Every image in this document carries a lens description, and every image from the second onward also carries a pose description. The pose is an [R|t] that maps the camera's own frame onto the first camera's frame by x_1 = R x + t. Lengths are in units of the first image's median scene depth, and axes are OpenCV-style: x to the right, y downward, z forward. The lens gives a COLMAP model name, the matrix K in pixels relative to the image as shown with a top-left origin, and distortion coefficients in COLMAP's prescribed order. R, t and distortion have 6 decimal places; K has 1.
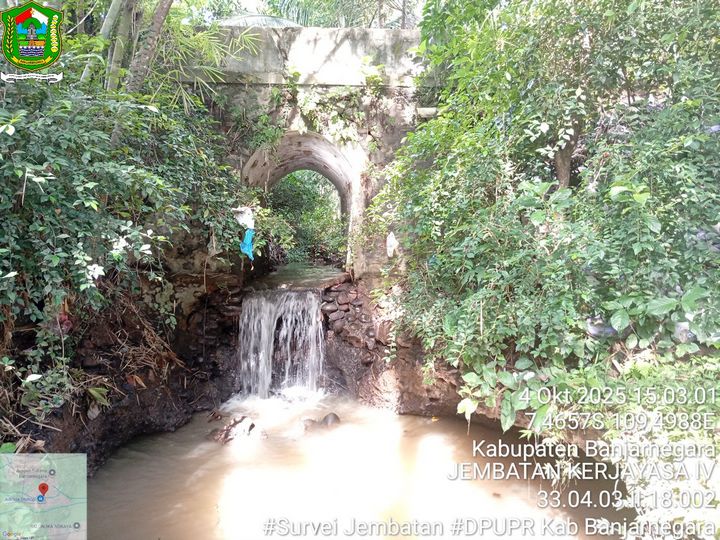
lens RADIAL K [[553.0, 0, 358.4], [0, 553.0, 271.3], [0, 0, 1]] dist [0.089344, -0.192427]
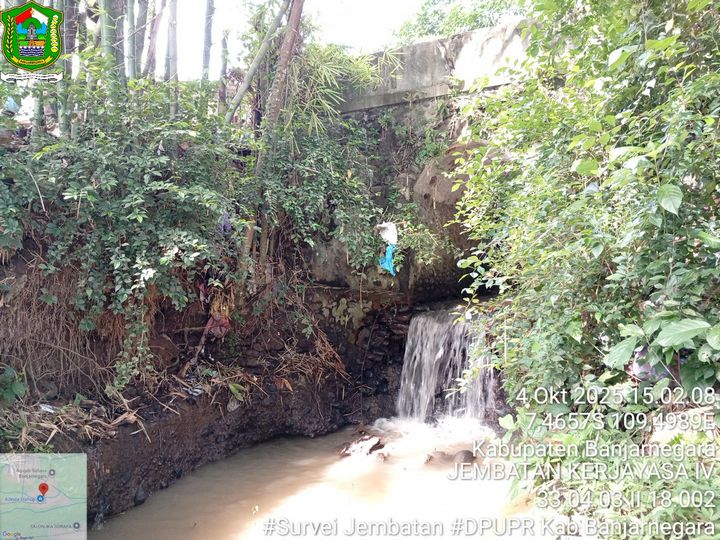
lens RADIAL K [[553.0, 0, 359.1], [0, 553.0, 268.3], [0, 0, 1]] dist [0.089344, -0.192427]
pose [[0.825879, -0.001549, -0.563846, 0.281241], [-0.032598, 0.998192, -0.050490, 0.016300], [0.562905, 0.060079, 0.824335, 0.142434]]
